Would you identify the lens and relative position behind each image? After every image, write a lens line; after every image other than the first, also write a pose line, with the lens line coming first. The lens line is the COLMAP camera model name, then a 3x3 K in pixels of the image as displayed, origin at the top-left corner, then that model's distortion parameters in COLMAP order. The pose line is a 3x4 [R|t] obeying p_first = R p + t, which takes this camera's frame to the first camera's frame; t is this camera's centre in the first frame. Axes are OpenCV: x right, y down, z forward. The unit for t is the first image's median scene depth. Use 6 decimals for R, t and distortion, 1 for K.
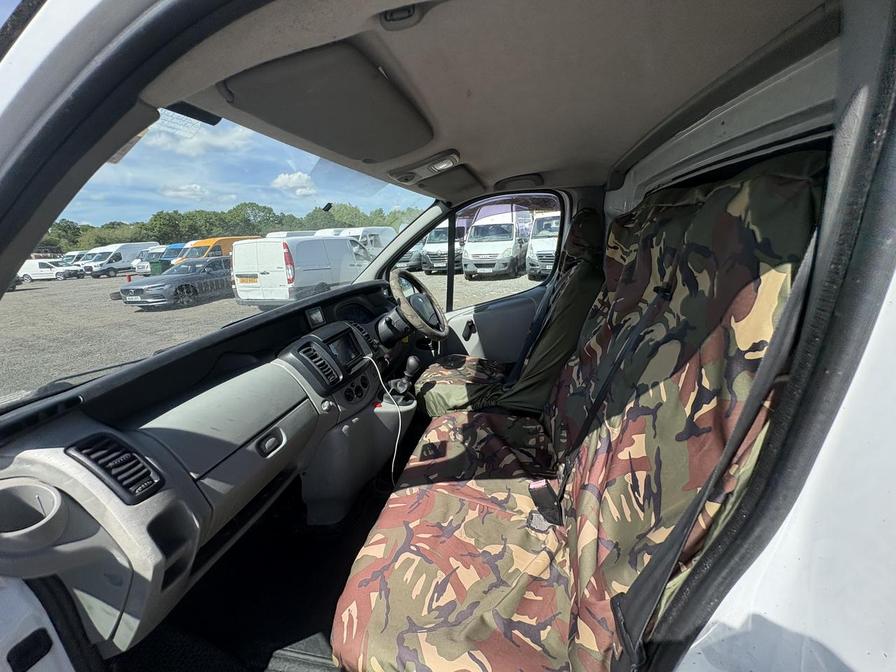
lens RADIAL K [[360.1, 0, 448.5], [0, 360.1, 331.9], [0, 0, 1]] dist [0.002529, 0.000957]
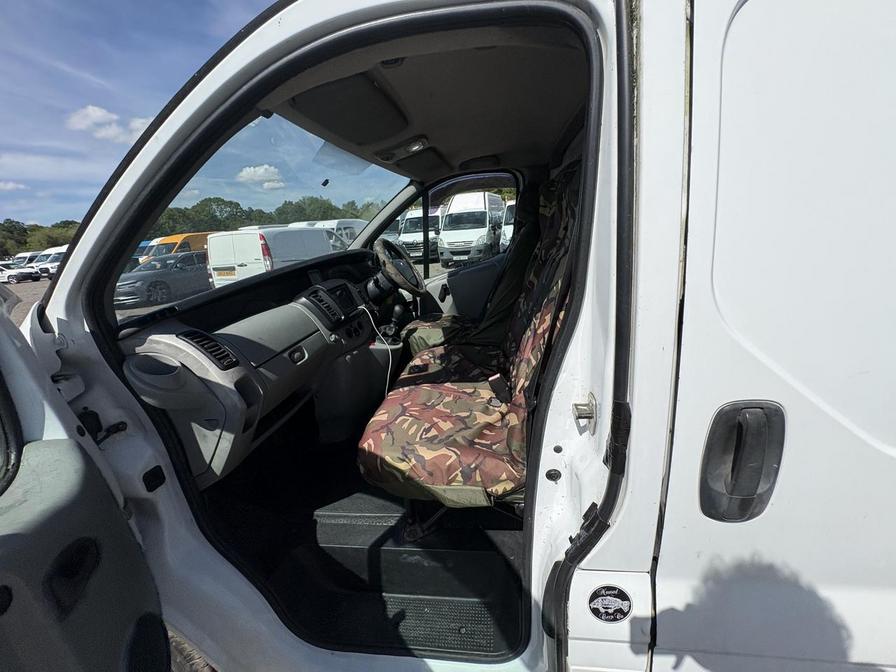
lens RADIAL K [[360.1, 0, 448.9], [0, 360.1, 333.0], [0, 0, 1]] dist [0.002529, 0.000957]
pose [[0.997429, -0.042618, 0.057612, -0.000103], [0.041130, 0.998795, 0.026760, 0.024230], [-0.058683, -0.024322, 0.997980, -0.044178]]
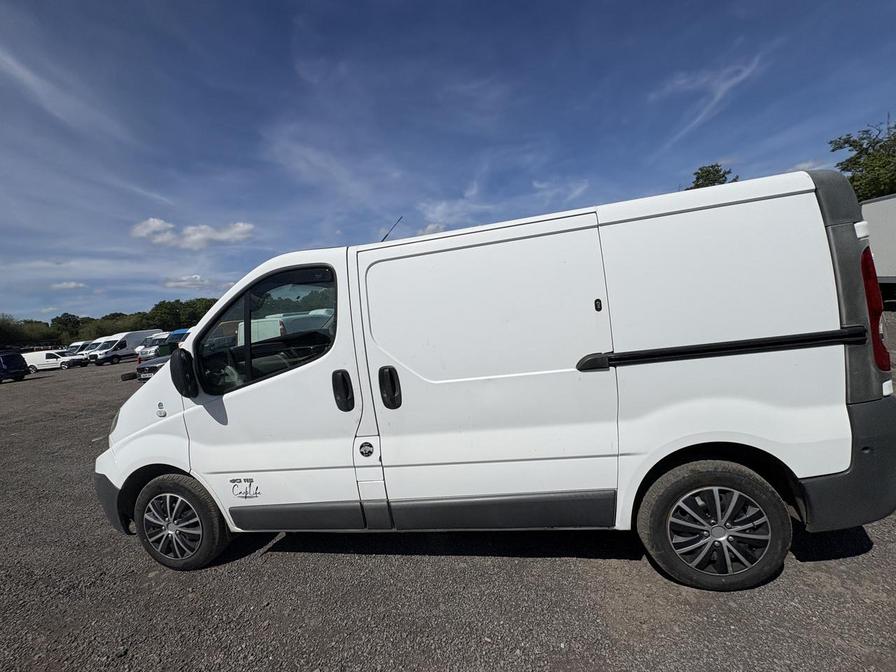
lens RADIAL K [[360.1, 0, 455.1], [0, 360.1, 338.1], [0, 0, 1]] dist [0.002529, 0.000957]
pose [[0.998158, -0.051996, 0.031260, 0.540381], [0.056804, 0.981931, -0.180514, 0.265978], [-0.021309, 0.181957, 0.983076, -0.987697]]
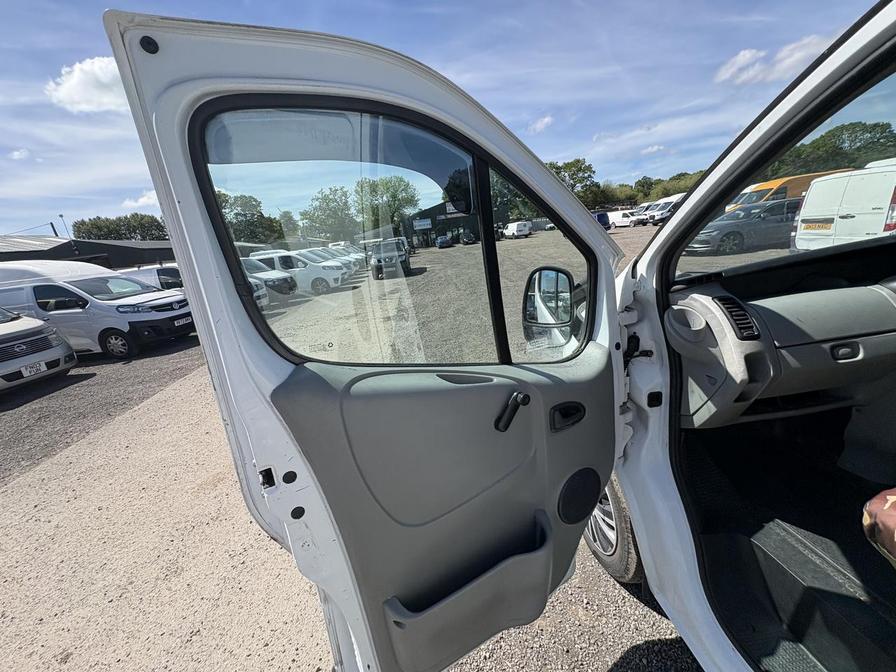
lens RADIAL K [[360.1, 0, 447.0], [0, 360.1, 335.7], [0, 0, 1]] dist [0.002529, 0.000957]
pose [[0.301178, 0.285002, -0.909981, 0.015235], [-0.151099, 0.956498, 0.249561, 0.019417], [0.941520, 0.062335, 0.331140, -0.059520]]
